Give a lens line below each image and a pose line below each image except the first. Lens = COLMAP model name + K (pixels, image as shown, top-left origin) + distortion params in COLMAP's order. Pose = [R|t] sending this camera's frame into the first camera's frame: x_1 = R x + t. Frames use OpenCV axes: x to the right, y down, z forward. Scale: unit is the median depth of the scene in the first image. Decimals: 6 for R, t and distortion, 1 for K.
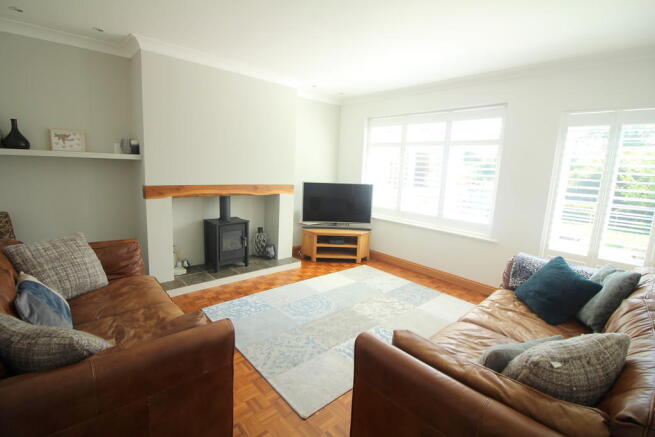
lens RADIAL K [[304.6, 0, 327.4], [0, 304.6, 218.6], [0, 0, 1]] dist [-0.035450, -0.000580]
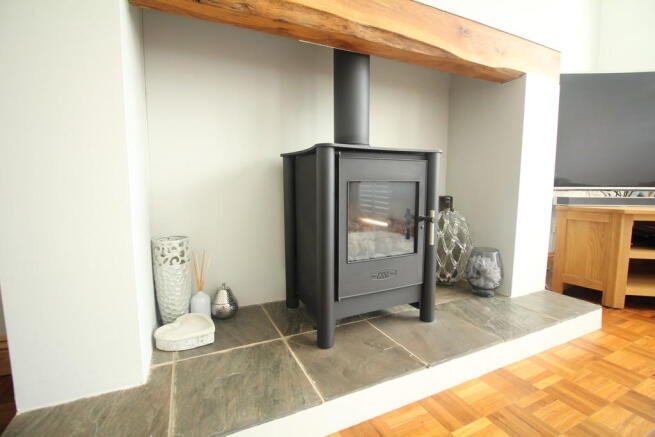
lens RADIAL K [[304.6, 0, 328.5], [0, 304.6, 217.7], [0, 0, 1]] dist [-0.035450, -0.000580]
pose [[0.959564, -0.011671, -0.281247, -0.272206], [-0.009634, 0.997193, -0.074251, 0.084595], [0.281324, 0.073958, 0.956758, 0.702753]]
